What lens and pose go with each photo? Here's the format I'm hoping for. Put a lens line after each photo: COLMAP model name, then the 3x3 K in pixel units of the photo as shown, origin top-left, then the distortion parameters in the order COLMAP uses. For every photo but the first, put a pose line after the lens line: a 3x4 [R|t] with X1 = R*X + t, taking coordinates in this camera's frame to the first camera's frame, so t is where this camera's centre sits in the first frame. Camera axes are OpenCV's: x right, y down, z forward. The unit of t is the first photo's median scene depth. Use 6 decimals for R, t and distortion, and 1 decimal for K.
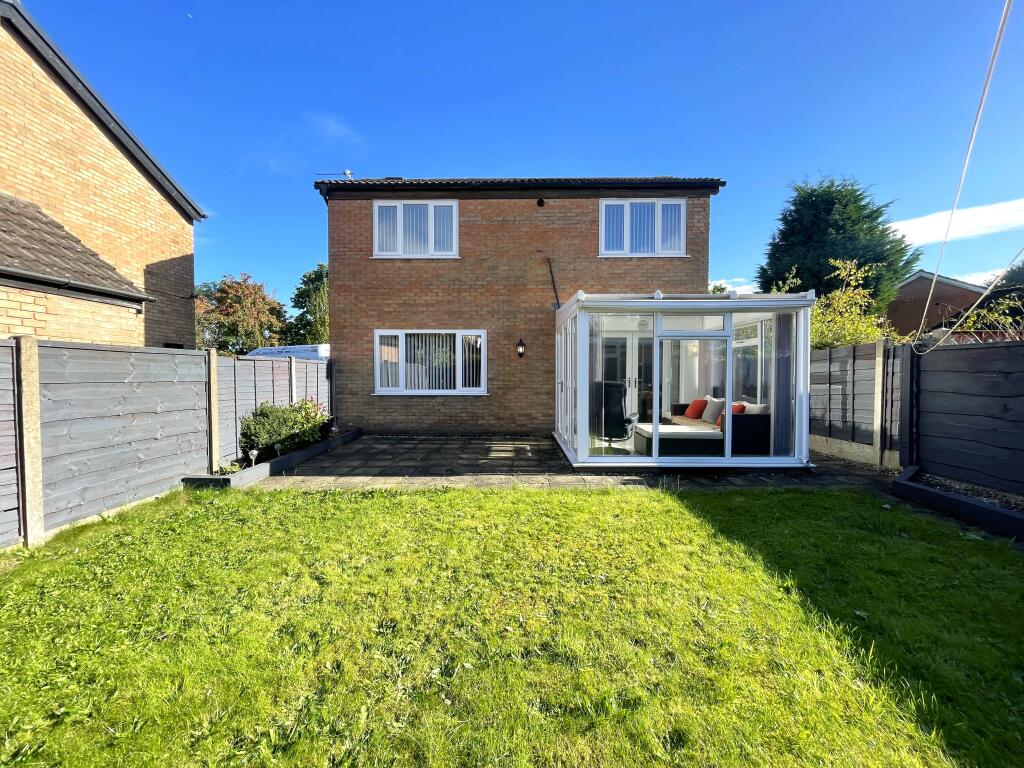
lens RADIAL K [[414.7, 0, 508.6], [0, 414.7, 387.1], [0, 0, 1]] dist [-0.002887, -0.000028]
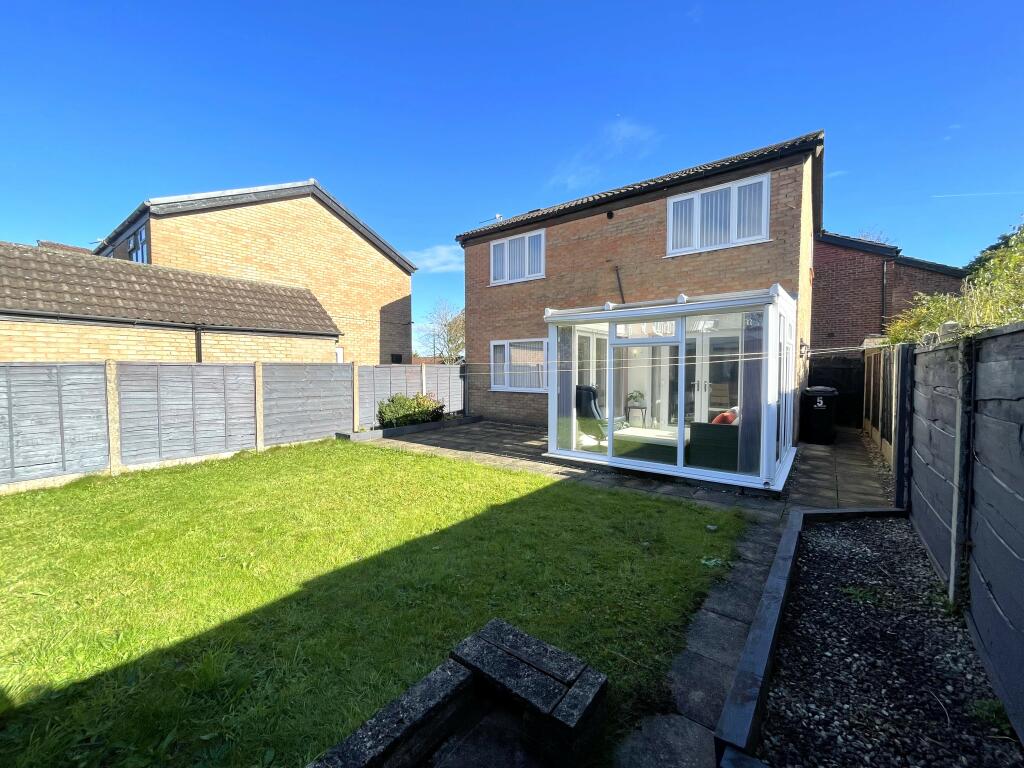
lens RADIAL K [[414.7, 0, 508.6], [0, 414.7, 387.1], [0, 0, 1]] dist [-0.002887, -0.000028]
pose [[0.800742, 0.025359, -0.598472, 0.514775], [-0.018359, 0.999673, 0.017796, -0.017018], [0.598728, -0.003263, 0.800946, -0.011687]]
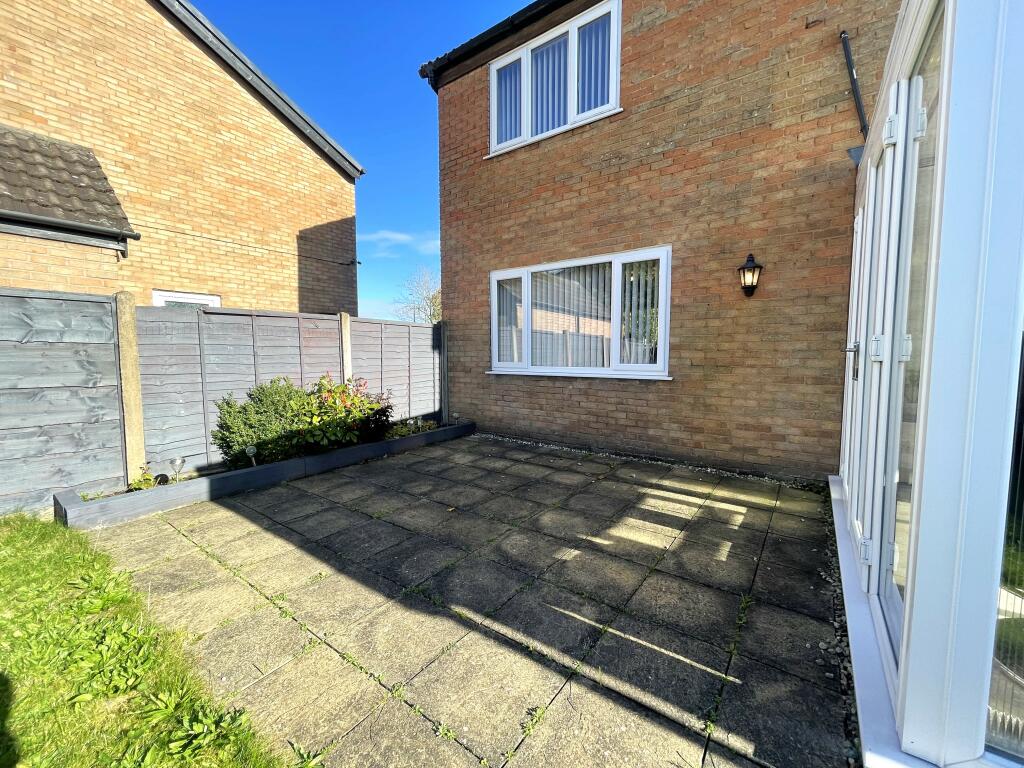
lens RADIAL K [[414.7, 0, 508.6], [0, 414.7, 387.1], [0, 0, 1]] dist [-0.002887, -0.000028]
pose [[0.815407, 0.045233, -0.577118, 0.079870], [-0.017422, 0.998408, 0.053638, 0.004956], [0.578626, -0.033682, 0.814897, 0.492089]]
